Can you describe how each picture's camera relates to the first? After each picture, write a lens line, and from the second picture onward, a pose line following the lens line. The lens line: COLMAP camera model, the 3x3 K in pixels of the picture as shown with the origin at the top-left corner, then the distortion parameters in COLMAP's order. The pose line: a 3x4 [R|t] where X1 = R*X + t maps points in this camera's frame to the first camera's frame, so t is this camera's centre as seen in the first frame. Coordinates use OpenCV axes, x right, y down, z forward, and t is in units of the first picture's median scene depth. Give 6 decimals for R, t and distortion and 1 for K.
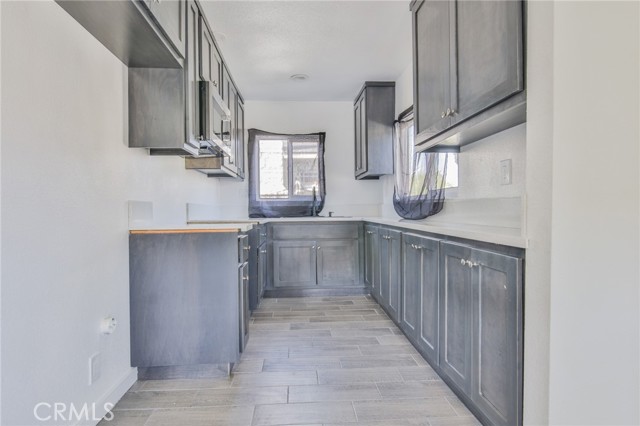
lens RADIAL K [[353.6, 0, 318.0], [0, 353.6, 210.2], [0, 0, 1]] dist [-0.000981, -0.002039]
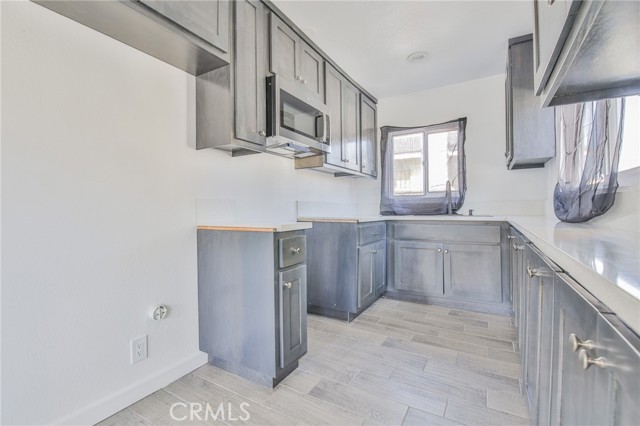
lens RADIAL K [[293.8, 0, 318.8], [0, 293.8, 209.6], [0, 0, 1]] dist [-0.007506, -0.002823]
pose [[0.825550, 0.004386, -0.564312, 0.152076], [-0.001131, 0.999981, 0.006116, 0.000645], [0.564328, -0.004411, 0.825539, 0.244652]]
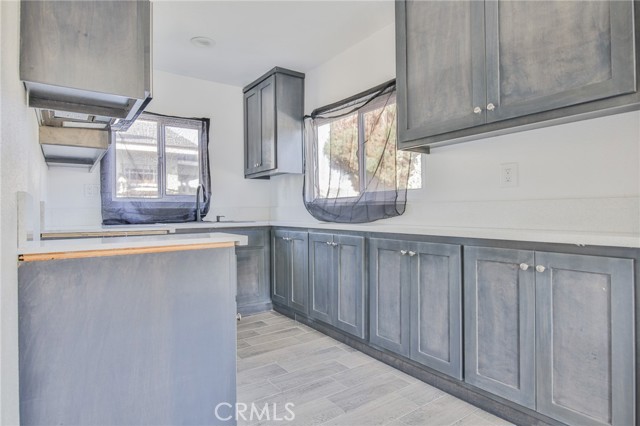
lens RADIAL K [[353.6, 0, 320.2], [0, 353.6, 208.9], [0, 0, 1]] dist [-0.000981, -0.002039]
pose [[0.847252, 0.004712, 0.531170, -0.233865], [0.004008, 0.999875, -0.015263, 0.002505], [-0.531176, 0.015061, 0.847128, 0.205351]]
